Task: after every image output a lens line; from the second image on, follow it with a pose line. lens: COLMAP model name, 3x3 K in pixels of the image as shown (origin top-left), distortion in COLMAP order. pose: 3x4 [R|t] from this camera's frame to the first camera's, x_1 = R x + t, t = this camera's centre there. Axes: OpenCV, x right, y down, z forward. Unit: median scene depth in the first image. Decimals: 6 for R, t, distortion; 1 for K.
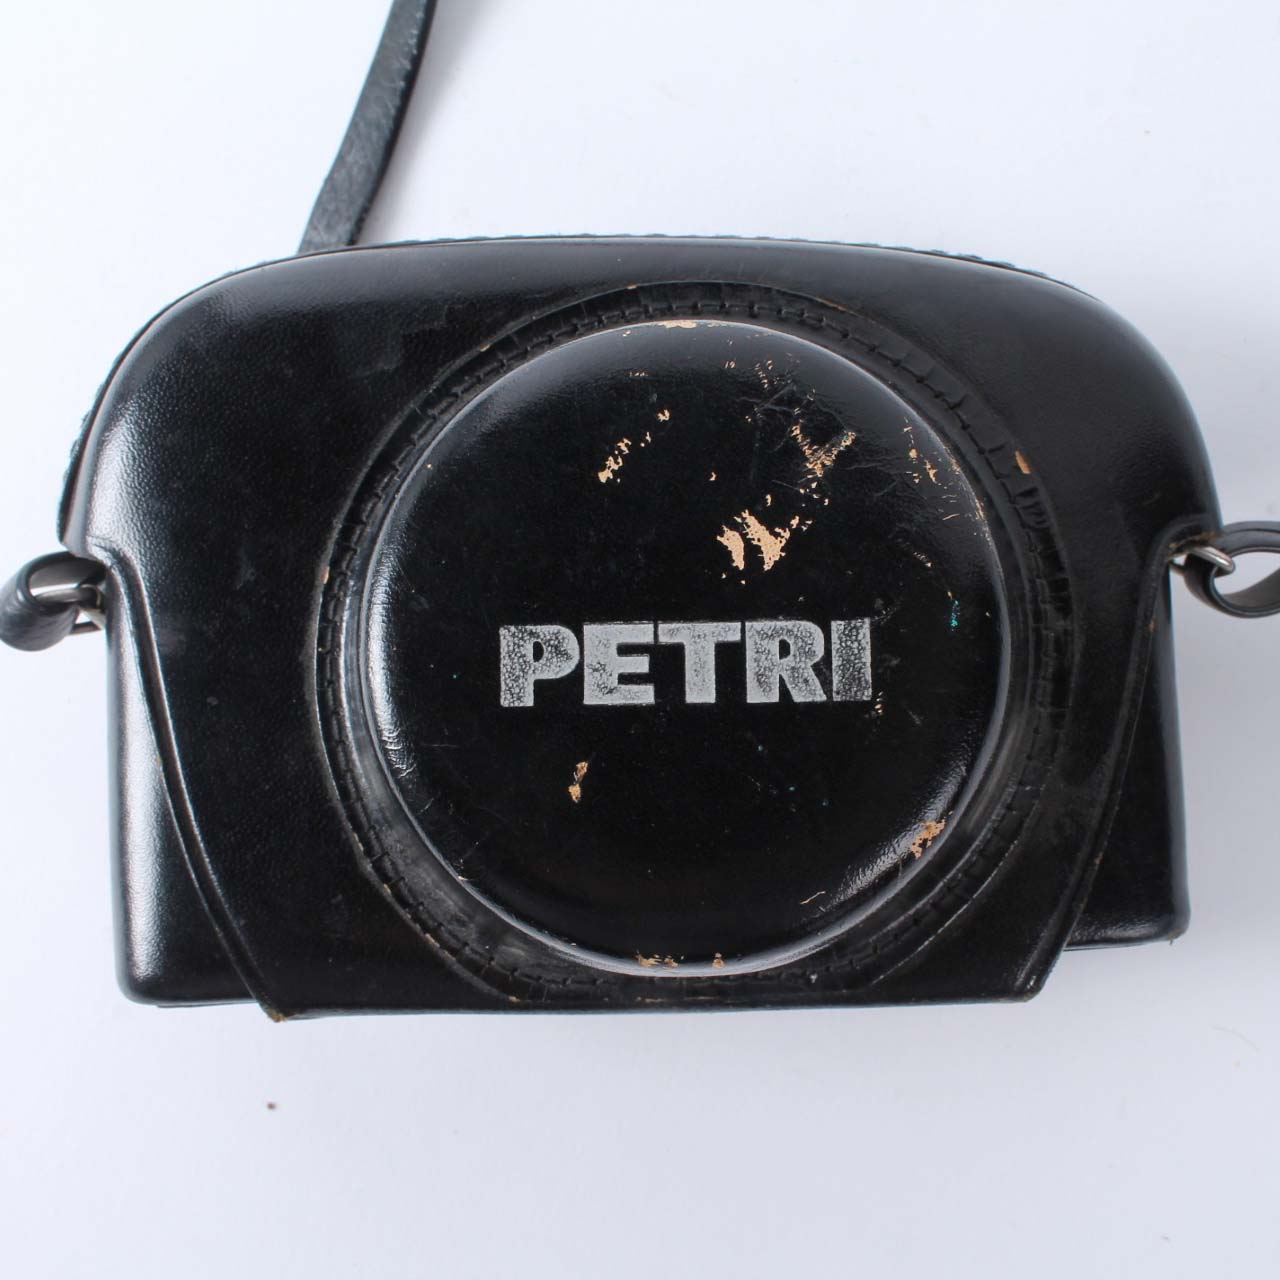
lens RADIAL K [[2047.3, 0, 640.0], [0, 2047.3, 640.0], [0, 0, 1]] dist [-0.192397, 0.008562]
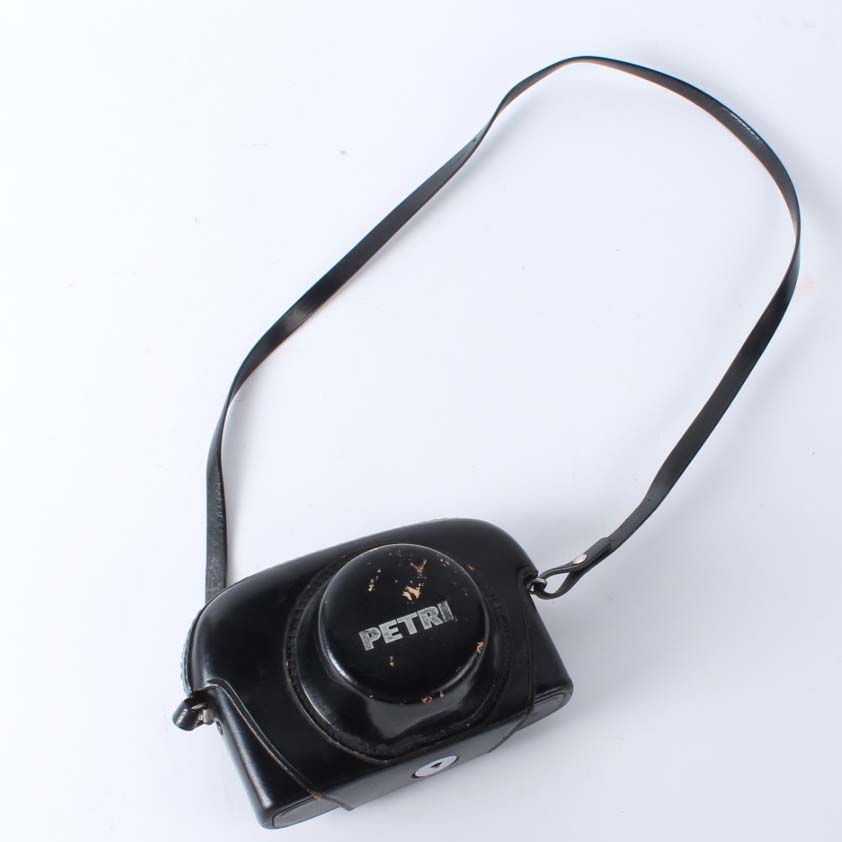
lens RADIAL K [[1346.8, 0, 421.0], [0, 1346.8, 421.0], [0, 0, 1]] dist [-0.192397, 0.008562]
pose [[0.933668, -0.296648, 0.200659, -0.349743], [0.345575, 0.893334, -0.287283, 0.406960], [-0.094033, 0.337570, 0.936592, -1.536650]]
